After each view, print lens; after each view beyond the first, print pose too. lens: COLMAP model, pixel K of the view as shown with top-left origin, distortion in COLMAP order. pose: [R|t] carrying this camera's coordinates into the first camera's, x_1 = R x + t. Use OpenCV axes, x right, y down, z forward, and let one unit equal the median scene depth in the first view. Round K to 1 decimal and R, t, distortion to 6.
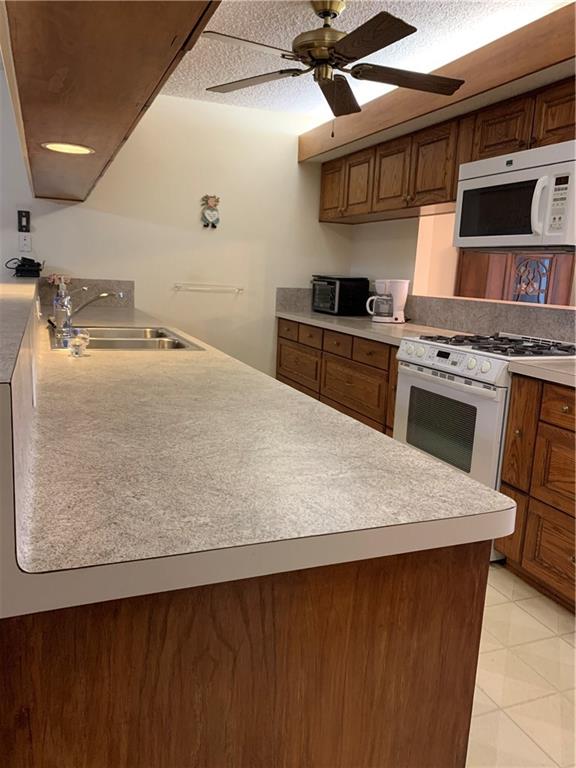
lens RADIAL K [[581.2, 0, 287.2], [0, 581.2, 382.6], [0, 0, 1]] dist [0.035299, -0.043959]
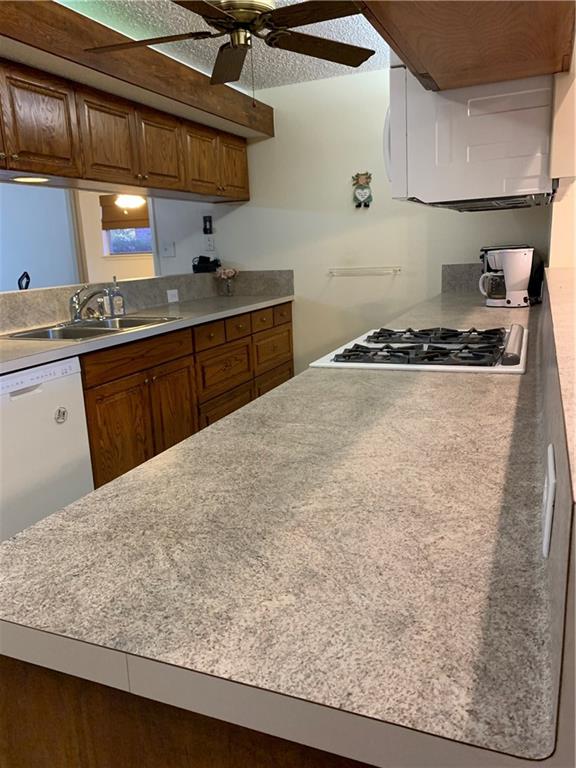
lens RADIAL K [[581.2, 0, 282.1], [0, 581.2, 384.4], [0, 0, 1]] dist [0.035299, -0.043959]
pose [[-0.701582, -0.171808, 0.691567, -0.183938], [0.147794, 0.914313, 0.377079, -0.101542], [-0.697094, 0.366762, -0.616073, 0.425481]]
